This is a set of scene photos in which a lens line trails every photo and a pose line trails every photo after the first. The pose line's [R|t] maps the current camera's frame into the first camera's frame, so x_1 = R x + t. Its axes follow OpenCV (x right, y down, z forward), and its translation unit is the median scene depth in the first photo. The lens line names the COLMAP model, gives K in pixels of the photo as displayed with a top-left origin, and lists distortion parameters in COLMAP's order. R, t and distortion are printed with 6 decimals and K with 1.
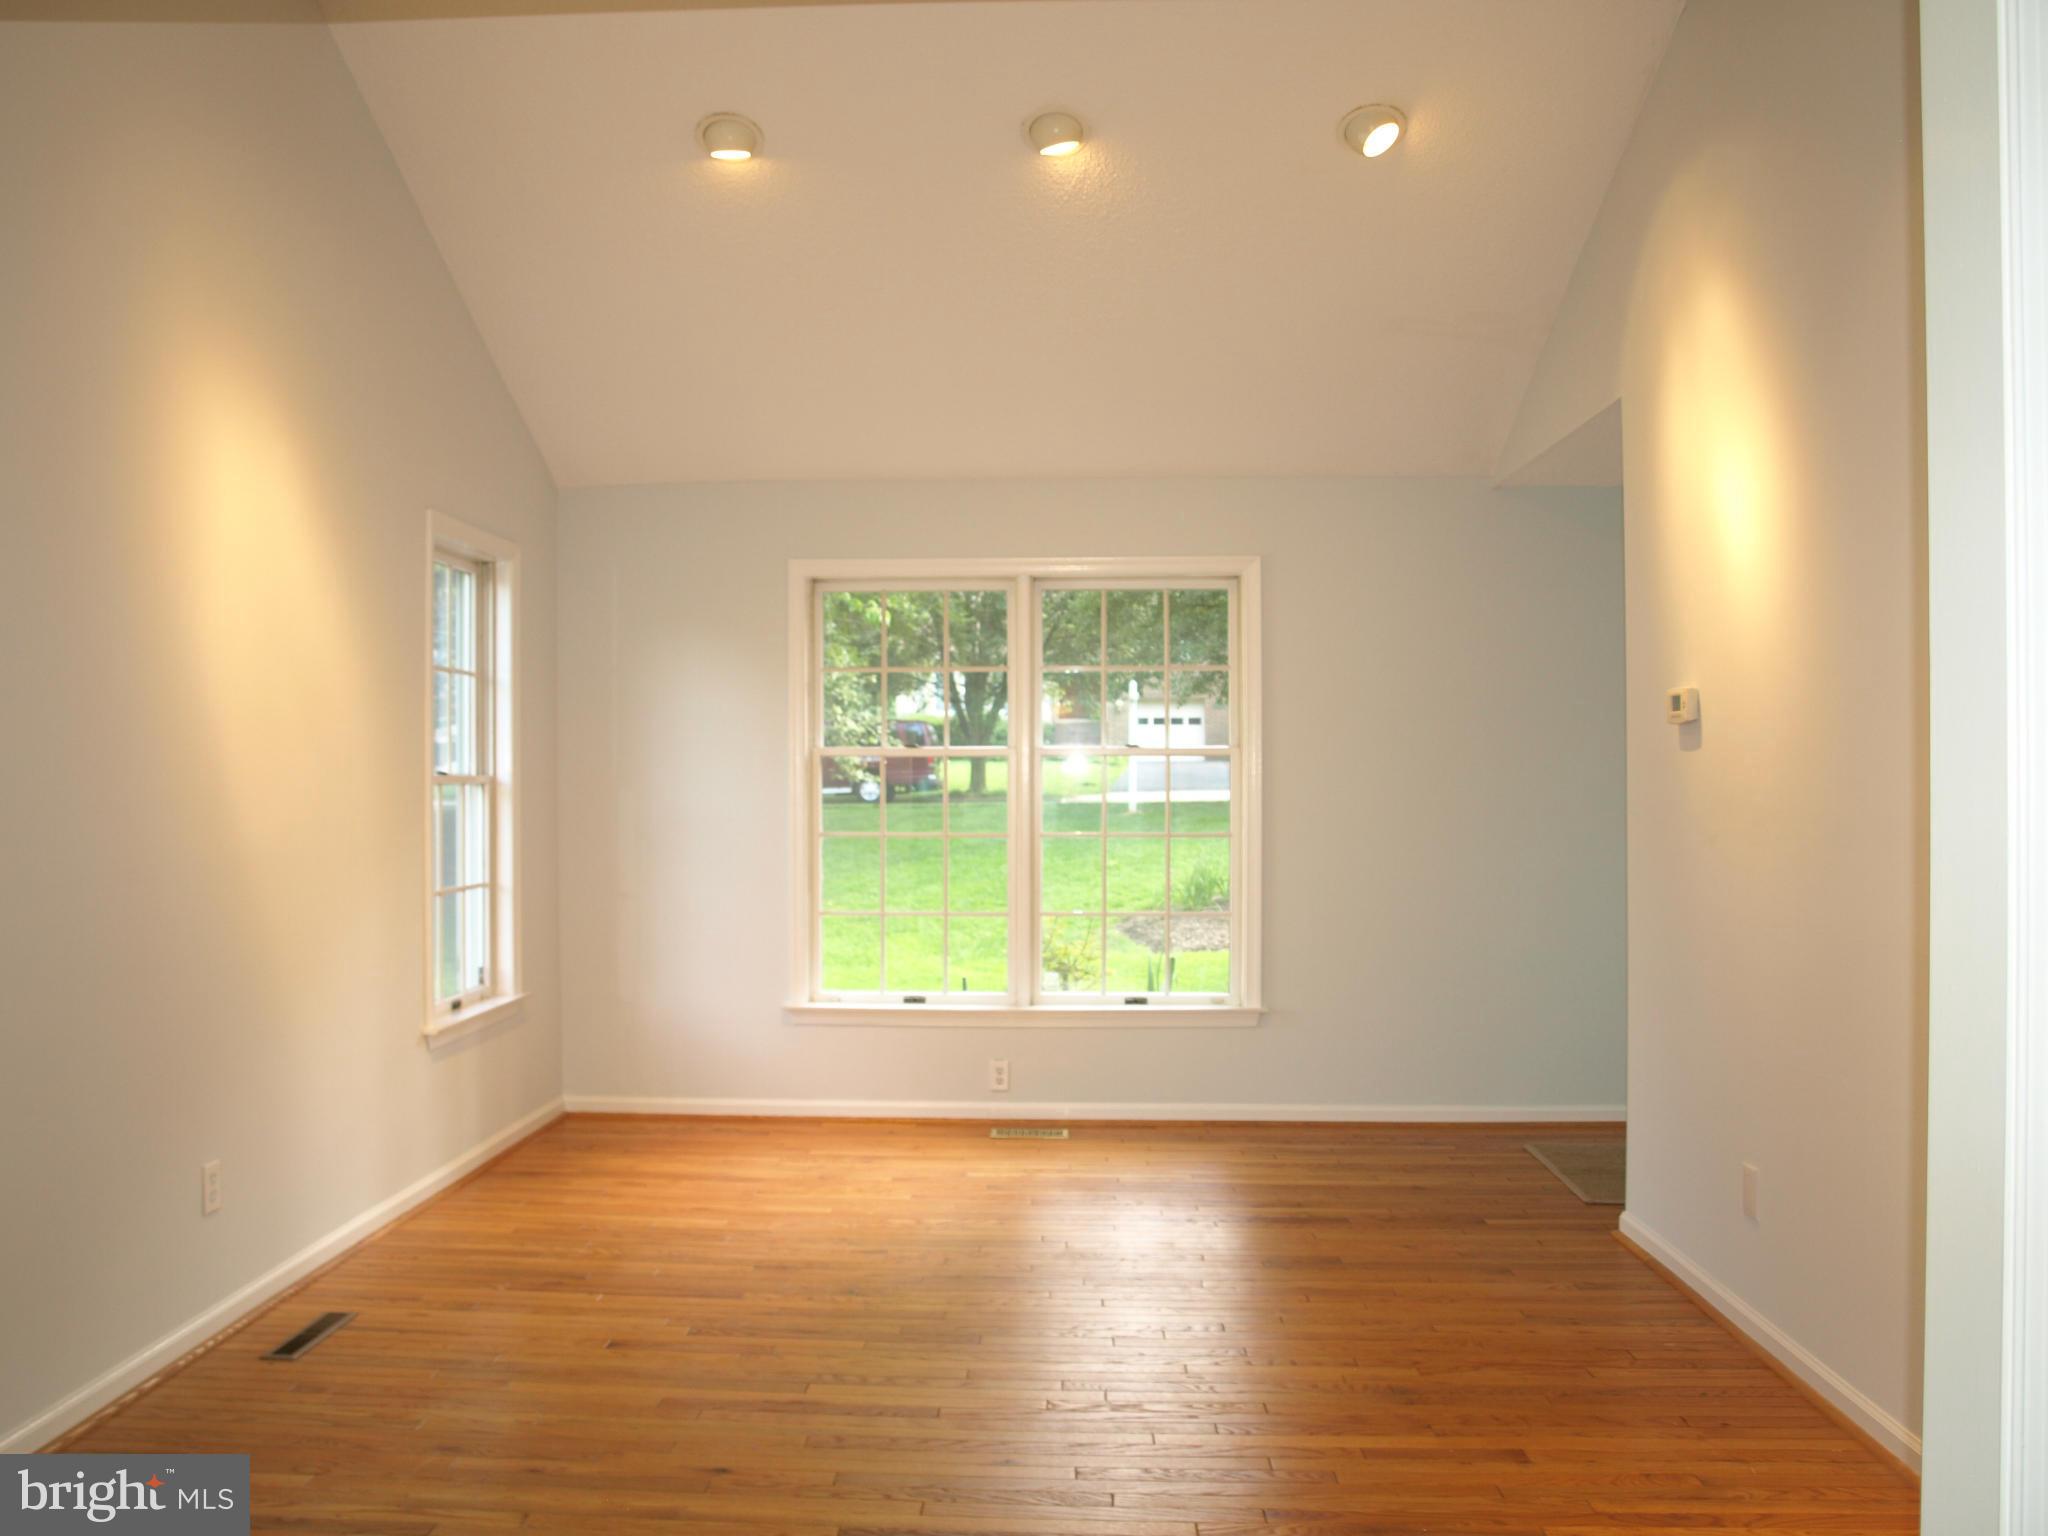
lens RADIAL K [[1611.7, 0, 1020.8], [0, 1611.7, 788.1], [0, 0, 1]] dist [-0.091793, 0.008119]
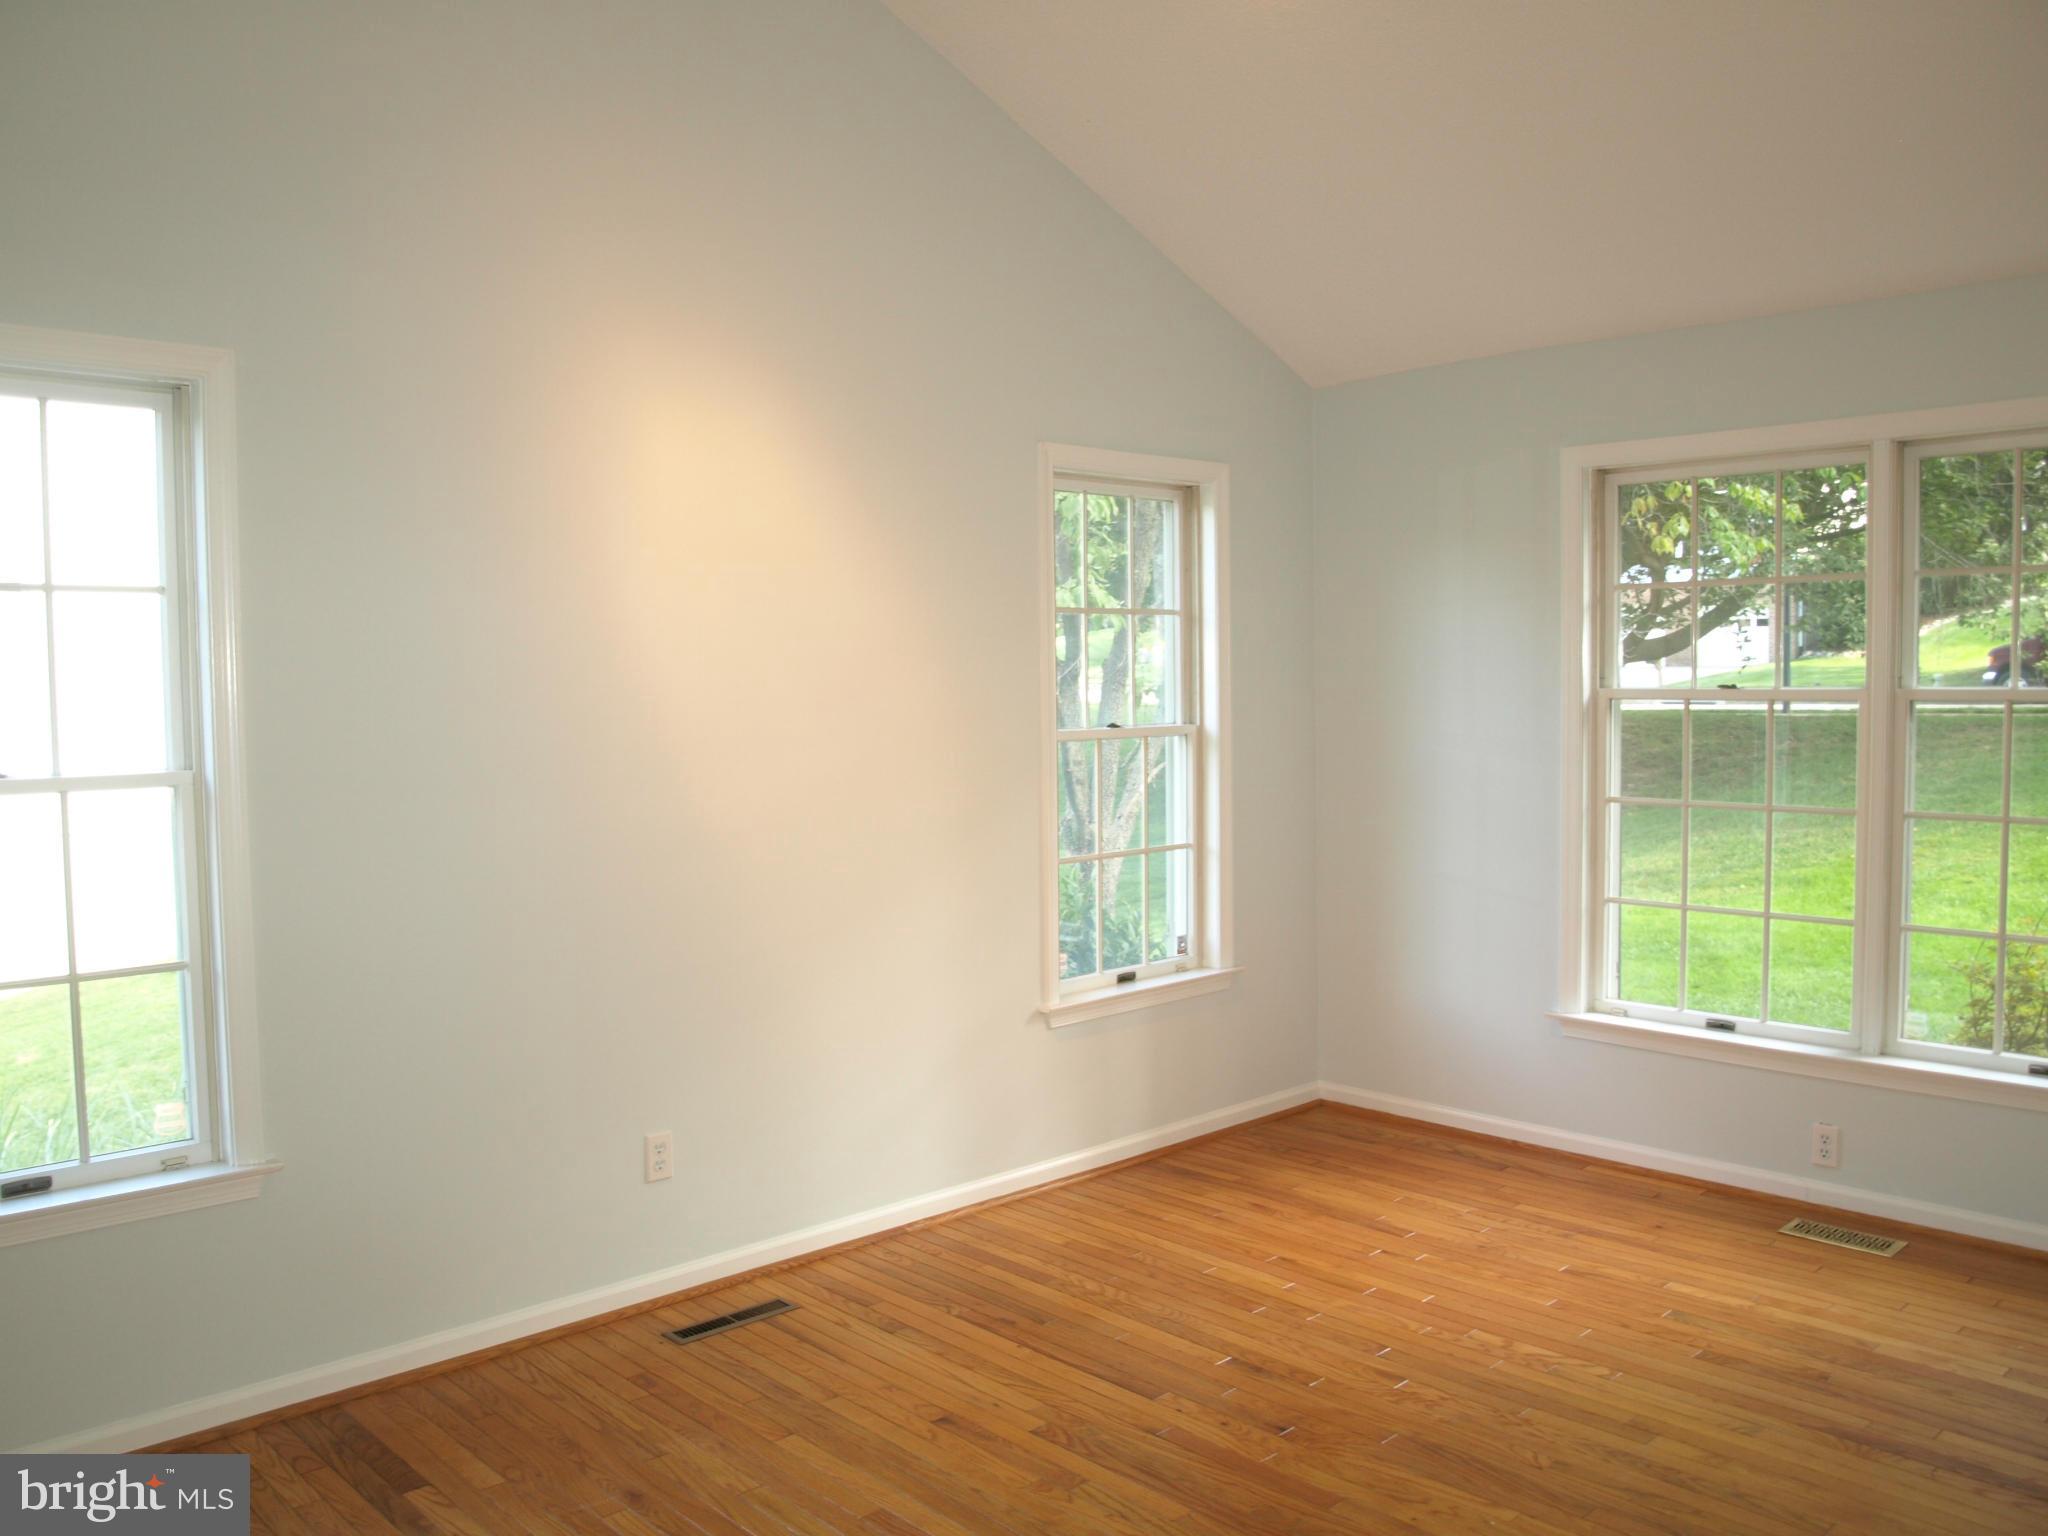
lens RADIAL K [[1647.0, 0, 1020.7], [0, 1647.0, 799.0], [0, 0, 1]] dist [-0.079504, 0.009948]
pose [[0.716900, 0.044185, -0.695775, 0.257736], [0.007140, 0.997472, 0.070701, -0.034377], [0.697140, -0.055653, 0.714772, 0.280259]]
